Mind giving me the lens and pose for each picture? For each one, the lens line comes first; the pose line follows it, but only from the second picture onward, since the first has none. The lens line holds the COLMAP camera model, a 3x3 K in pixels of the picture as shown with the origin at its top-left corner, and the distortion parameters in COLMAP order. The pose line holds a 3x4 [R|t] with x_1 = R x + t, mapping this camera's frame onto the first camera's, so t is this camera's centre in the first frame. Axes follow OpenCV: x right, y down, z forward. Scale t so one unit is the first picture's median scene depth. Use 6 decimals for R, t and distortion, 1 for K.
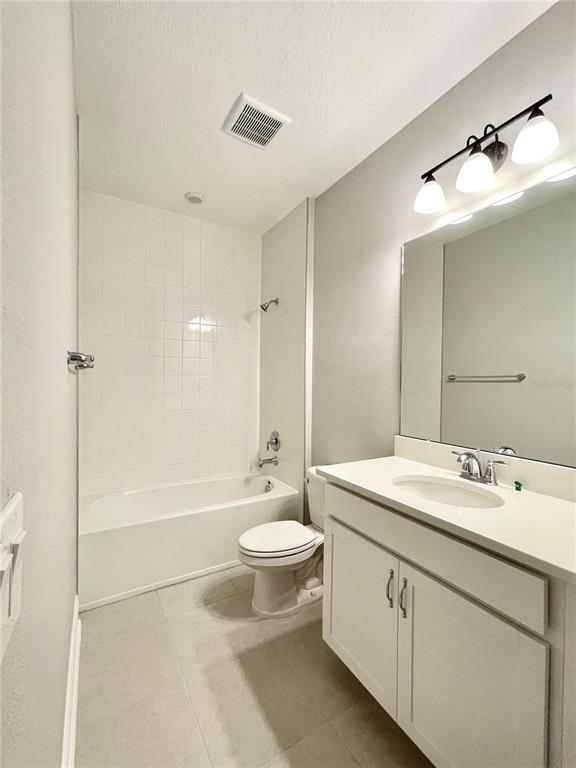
lens RADIAL K [[322.7, 0, 285.1], [0, 322.7, 384.4], [0, 0, 1]] dist [-0.000281, 0.000151]
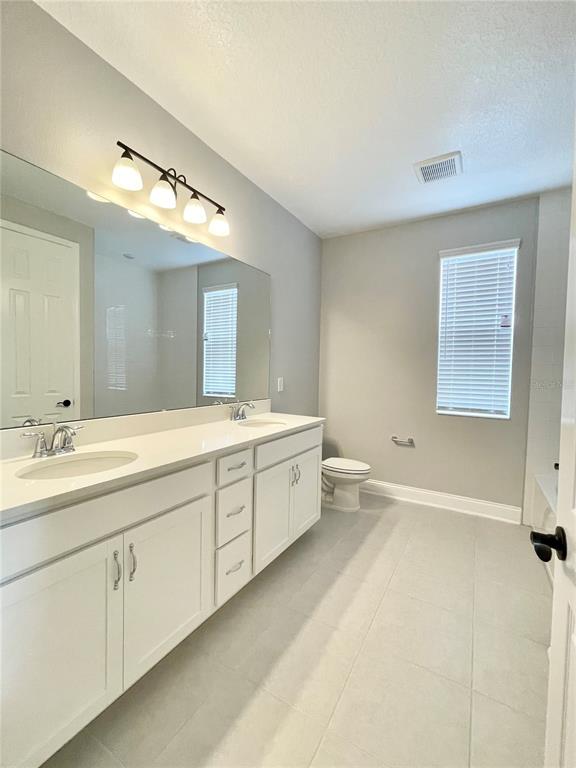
lens RADIAL K [[322.7, 0, 285.1], [0, 322.7, 384.4], [0, 0, 1]] dist [-0.000281, 0.000151]
pose [[-0.444949, -0.048998, 0.894215, -0.732310], [-0.016376, 0.998780, 0.046579, 0.037267], [-0.895406, 0.006081, -0.445209, 1.008470]]
